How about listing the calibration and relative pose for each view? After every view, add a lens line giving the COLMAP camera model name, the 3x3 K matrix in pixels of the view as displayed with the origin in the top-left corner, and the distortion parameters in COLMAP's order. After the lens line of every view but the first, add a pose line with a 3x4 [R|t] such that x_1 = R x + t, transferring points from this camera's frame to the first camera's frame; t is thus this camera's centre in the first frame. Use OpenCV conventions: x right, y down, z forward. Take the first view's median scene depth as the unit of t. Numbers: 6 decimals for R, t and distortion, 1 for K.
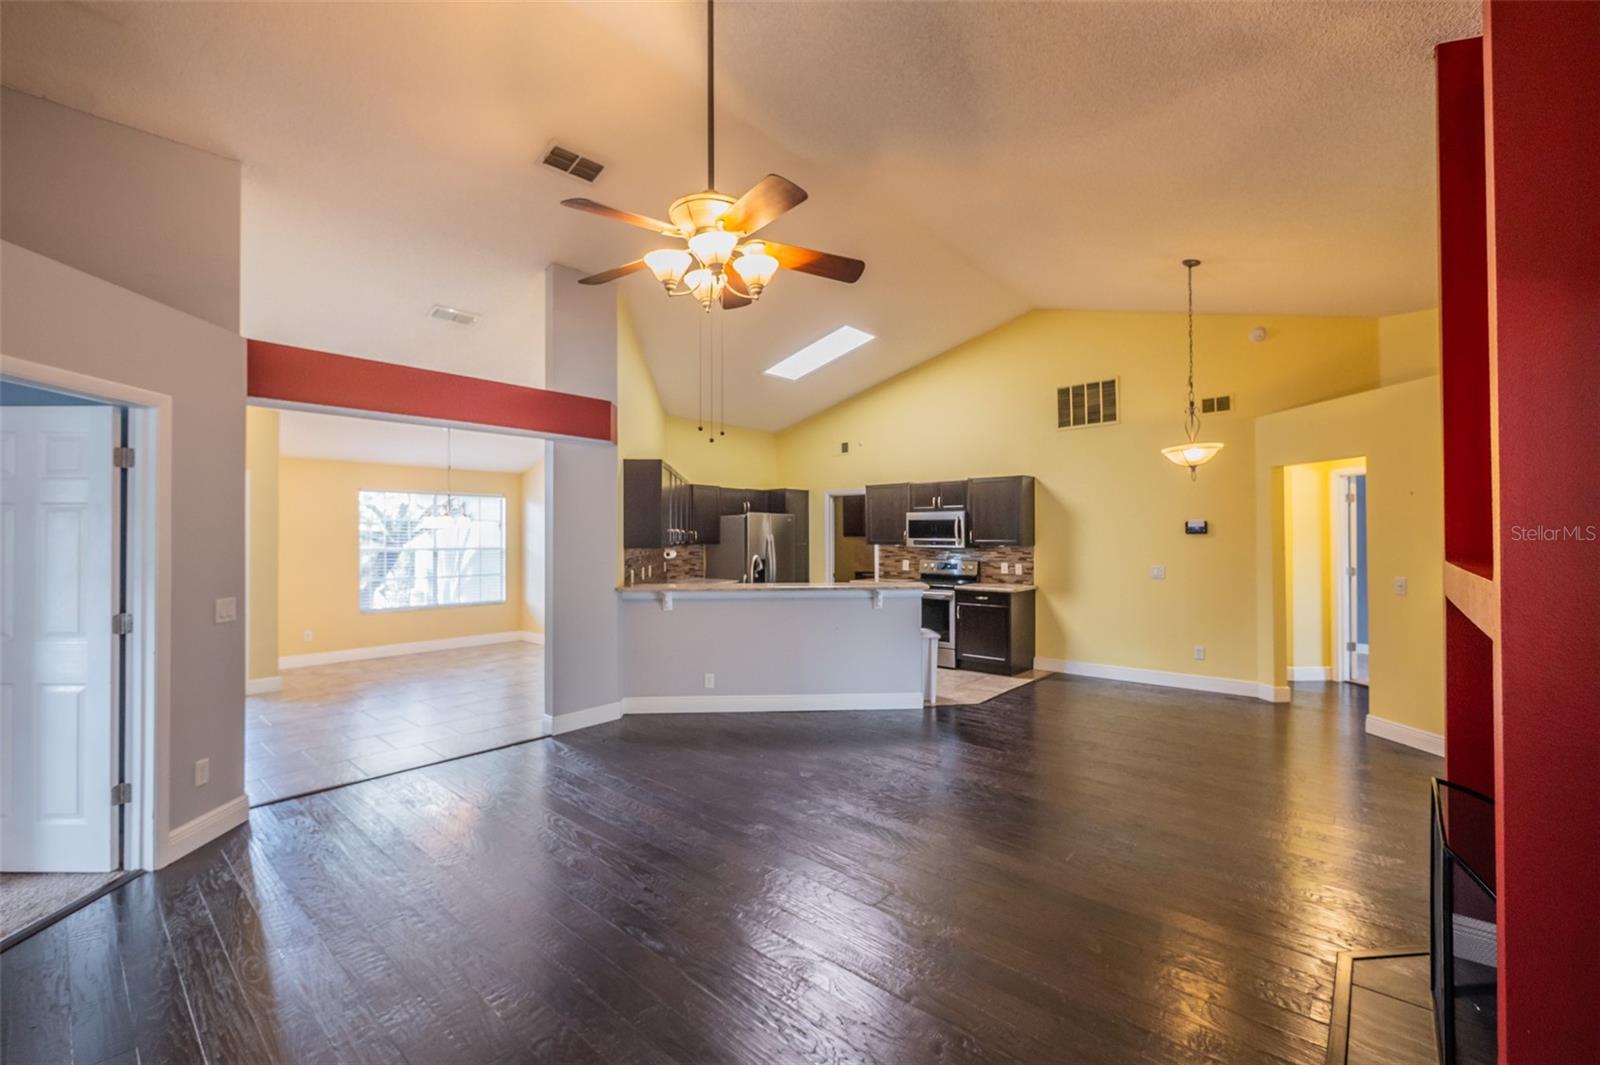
lens RADIAL K [[668.0, 0, 788.3], [0, 668.0, 526.3], [0, 0, 1]] dist [-0.011432, 0.001389]
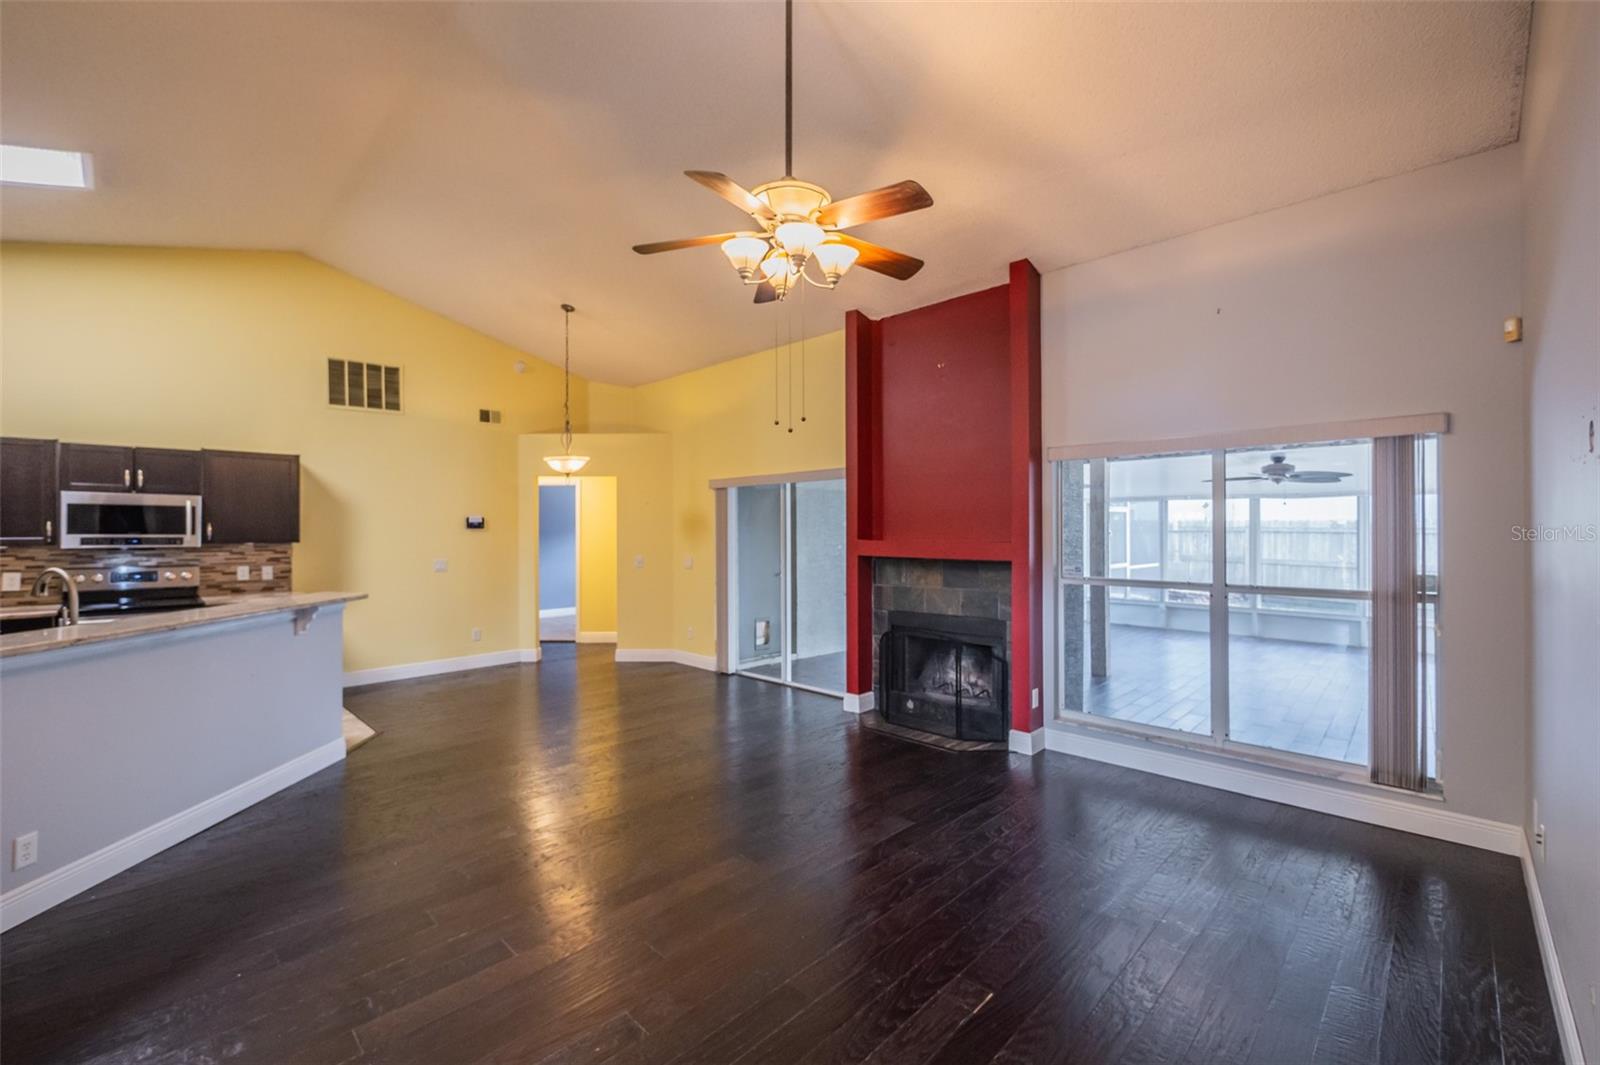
lens RADIAL K [[668.0, 0, 809.8], [0, 668.0, 529.5], [0, 0, 1]] dist [-0.011432, 0.001389]
pose [[0.032033, 0.002793, 0.999483, -0.404222], [-0.013800, 0.999902, -0.002351, 0.006243], [-0.999392, -0.013718, 0.032069, 0.336657]]
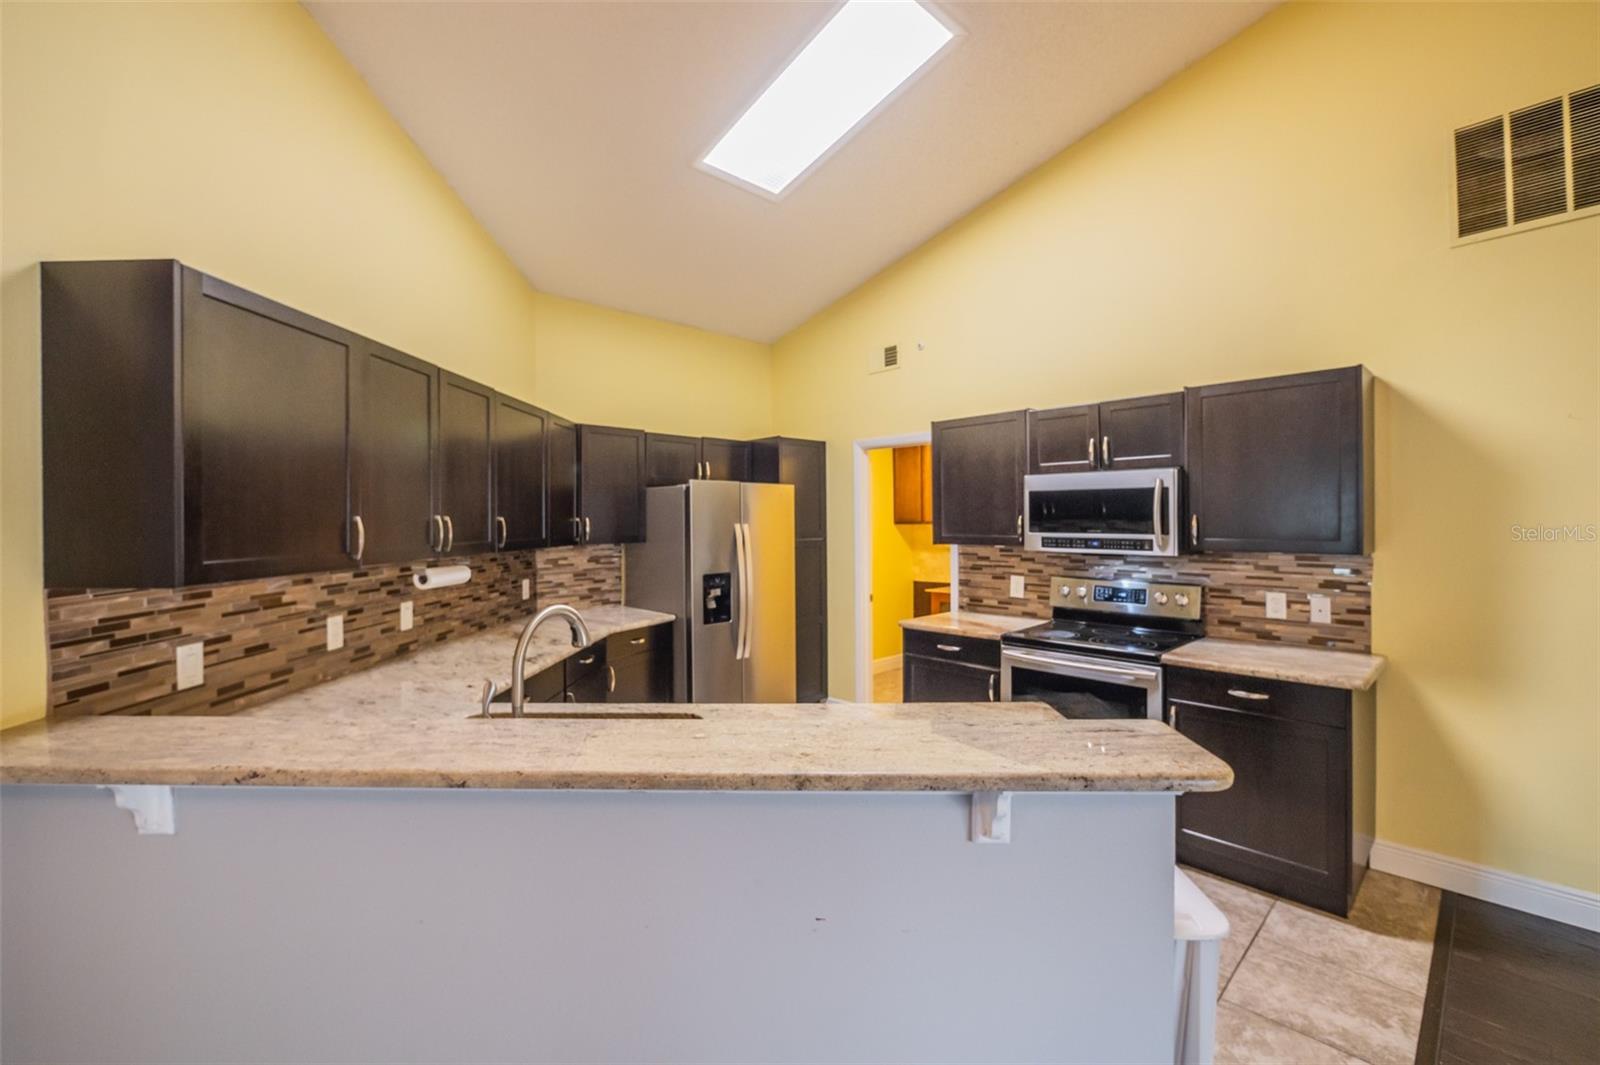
lens RADIAL K [[668.0, 0, 782.4], [0, 668.0, 520.0], [0, 0, 1]] dist [-0.011432, 0.001389]
pose [[0.994856, -0.005125, -0.101172, 0.063638], [0.006875, 0.999833, 0.016958, 0.001160], [0.101068, -0.017566, 0.994724, 0.564426]]
